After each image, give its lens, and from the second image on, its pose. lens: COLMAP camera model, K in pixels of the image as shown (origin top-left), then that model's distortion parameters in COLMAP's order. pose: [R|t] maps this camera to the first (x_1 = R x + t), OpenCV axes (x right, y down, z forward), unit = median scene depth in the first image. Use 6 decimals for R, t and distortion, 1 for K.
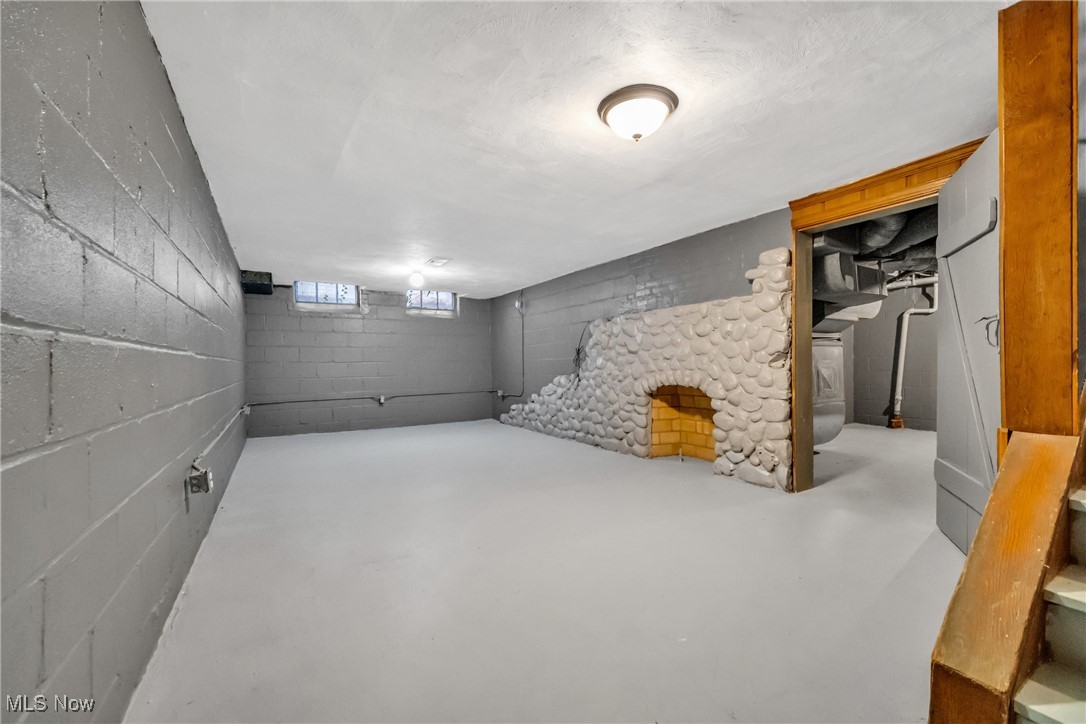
lens RADIAL K [[438.8, 0, 541.2], [0, 438.8, 366.4], [0, 0, 1]] dist [-0.003761, 0.000938]
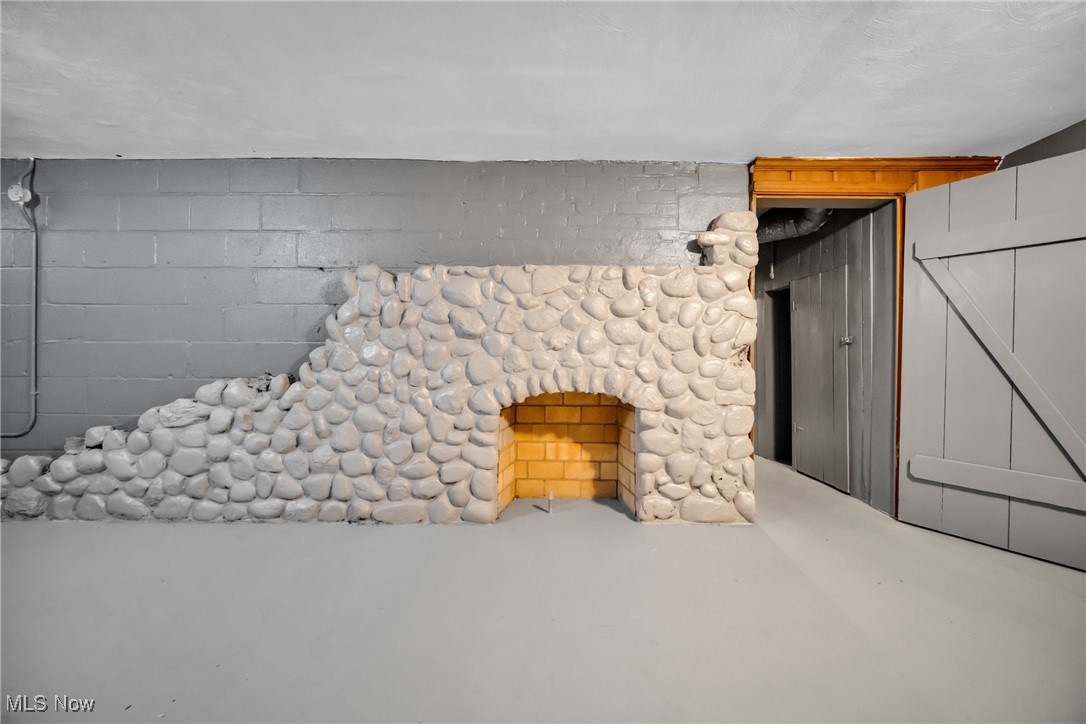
lens RADIAL K [[438.8, 0, 544.1], [0, 438.8, 350.6], [0, 0, 1]] dist [-0.003761, 0.000938]
pose [[0.515465, 0.017649, 0.856729, -0.201121], [-0.006710, 0.999840, -0.016560, -0.004345], [-0.856884, 0.002787, 0.515501, 0.591334]]
